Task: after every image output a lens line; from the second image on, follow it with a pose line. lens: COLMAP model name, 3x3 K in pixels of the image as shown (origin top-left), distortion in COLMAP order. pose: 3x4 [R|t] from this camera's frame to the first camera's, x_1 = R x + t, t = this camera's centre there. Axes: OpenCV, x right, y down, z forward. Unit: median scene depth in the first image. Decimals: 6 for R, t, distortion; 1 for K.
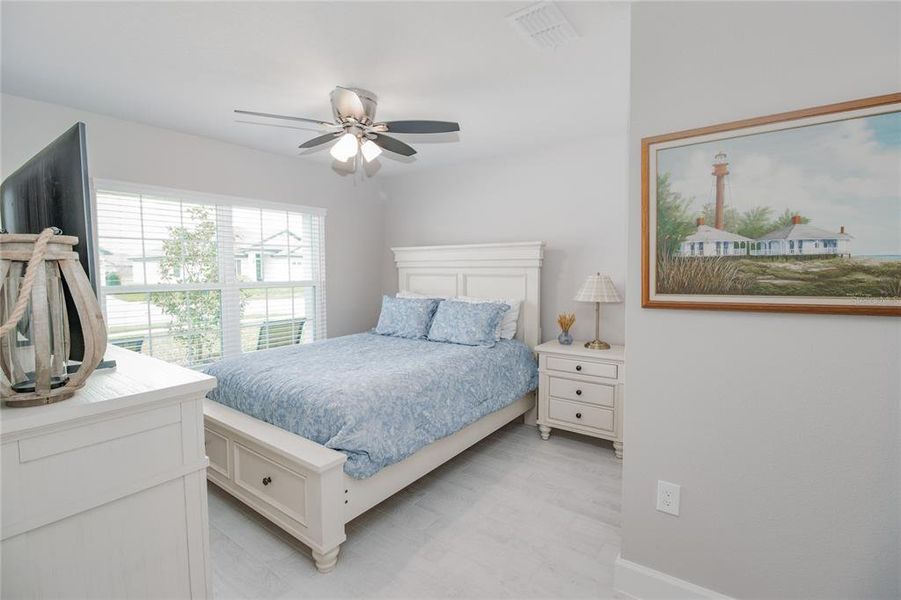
lens RADIAL K [[421.9, 0, 450.0], [0, 421.9, 292.2], [0, 0, 1]] dist [-0.004542, -0.009940]
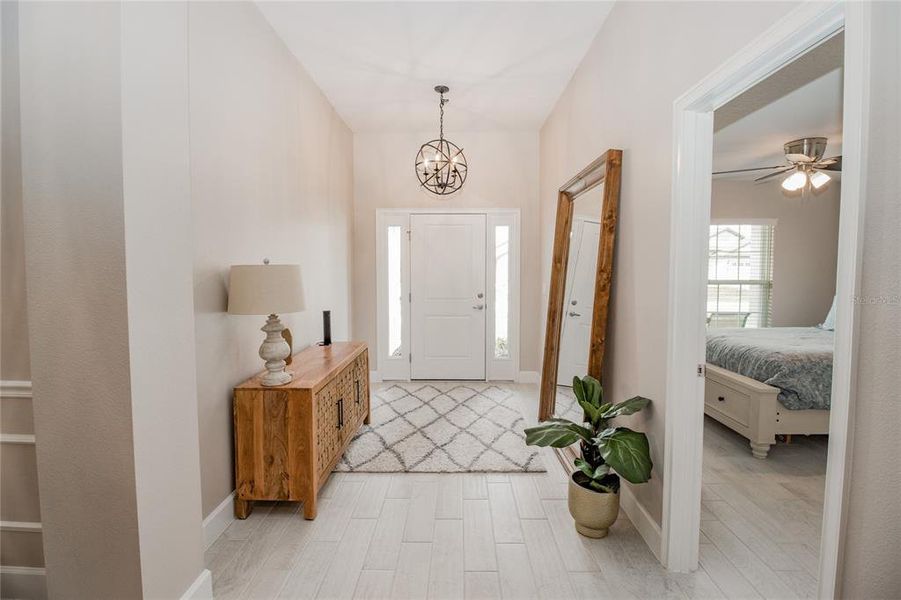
lens RADIAL K [[421.9, 0, 453.6], [0, 421.9, 288.1], [0, 0, 1]] dist [-0.004542, -0.009940]
pose [[0.588440, 0.044064, -0.807339, 0.175453], [-0.054337, 0.998412, 0.014888, 0.034727], [0.806713, 0.035107, 0.589900, -0.568222]]
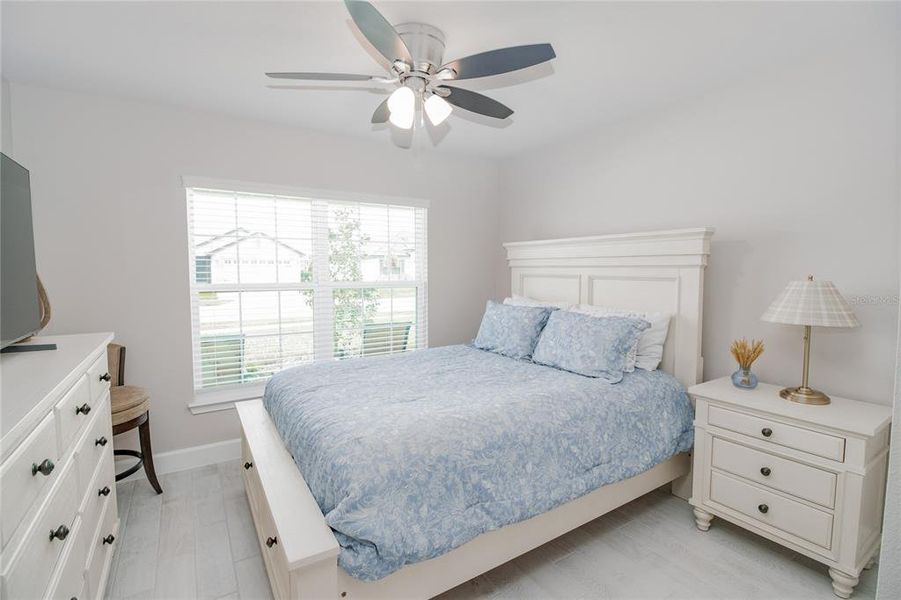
lens RADIAL K [[421.9, 0, 447.4], [0, 421.9, 292.5], [0, 0, 1]] dist [-0.004542, -0.009940]
pose [[0.931035, 0.024695, -0.364092, 0.093655], [-0.024048, 0.999691, 0.006312, -0.015469], [0.364136, 0.002879, 0.931341, 0.275180]]
